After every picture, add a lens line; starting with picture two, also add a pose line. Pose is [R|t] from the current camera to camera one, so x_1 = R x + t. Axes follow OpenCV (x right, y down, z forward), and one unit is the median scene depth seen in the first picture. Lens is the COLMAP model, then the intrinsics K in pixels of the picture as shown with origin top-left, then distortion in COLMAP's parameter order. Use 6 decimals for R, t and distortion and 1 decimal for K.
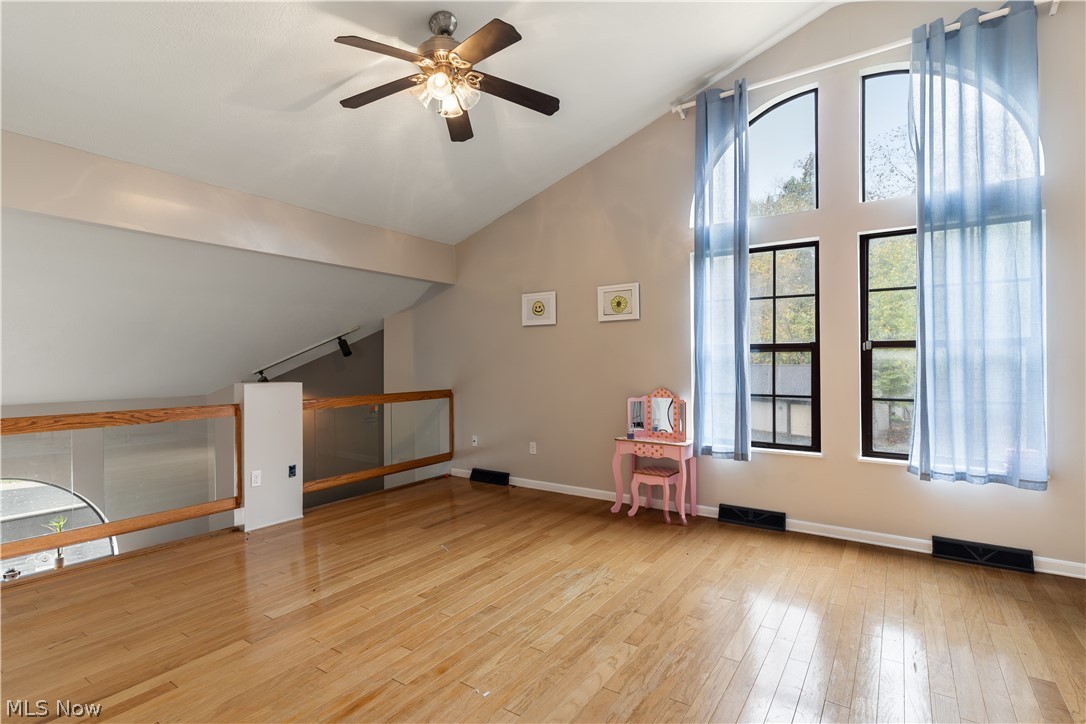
lens RADIAL K [[519.9, 0, 543.0], [0, 519.9, 362.0], [0, 0, 1]] dist [0.000554, 0.000010]
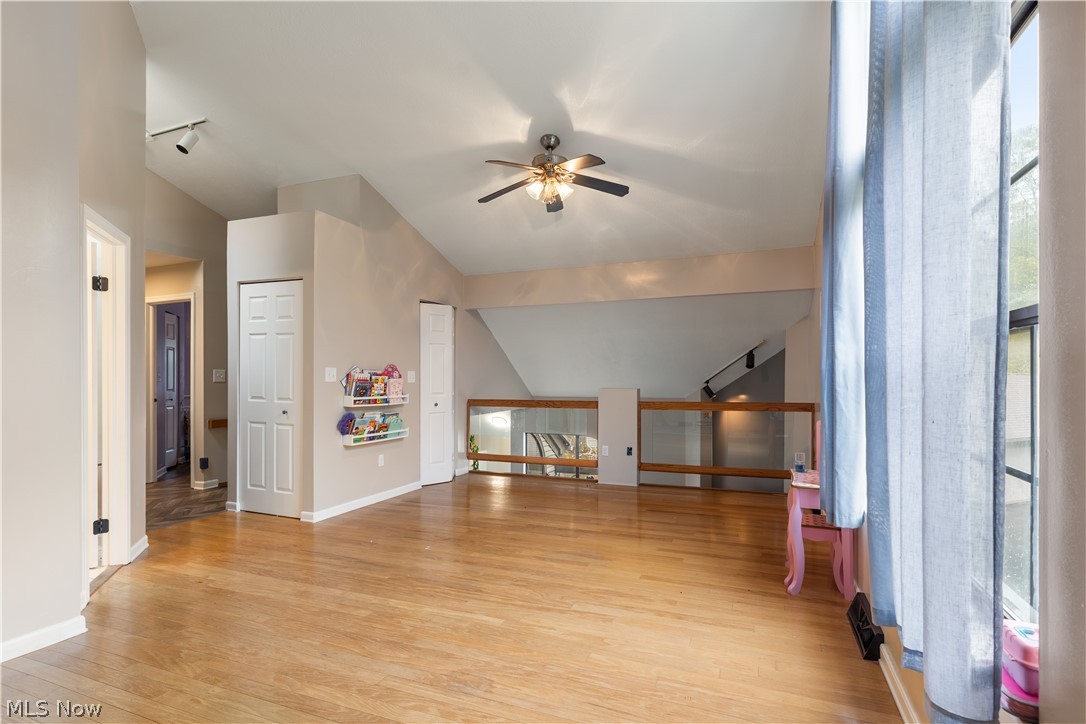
lens RADIAL K [[539.1, 0, 545.2], [0, 539.1, 375.1], [0, 0, 1]] dist [0.000233, 0.000007]
pose [[0.216201, -0.002760, -0.976345, 1.014884], [0.006433, 0.999978, -0.001402, 0.006673], [0.976328, -0.005977, 0.216214, 0.538866]]
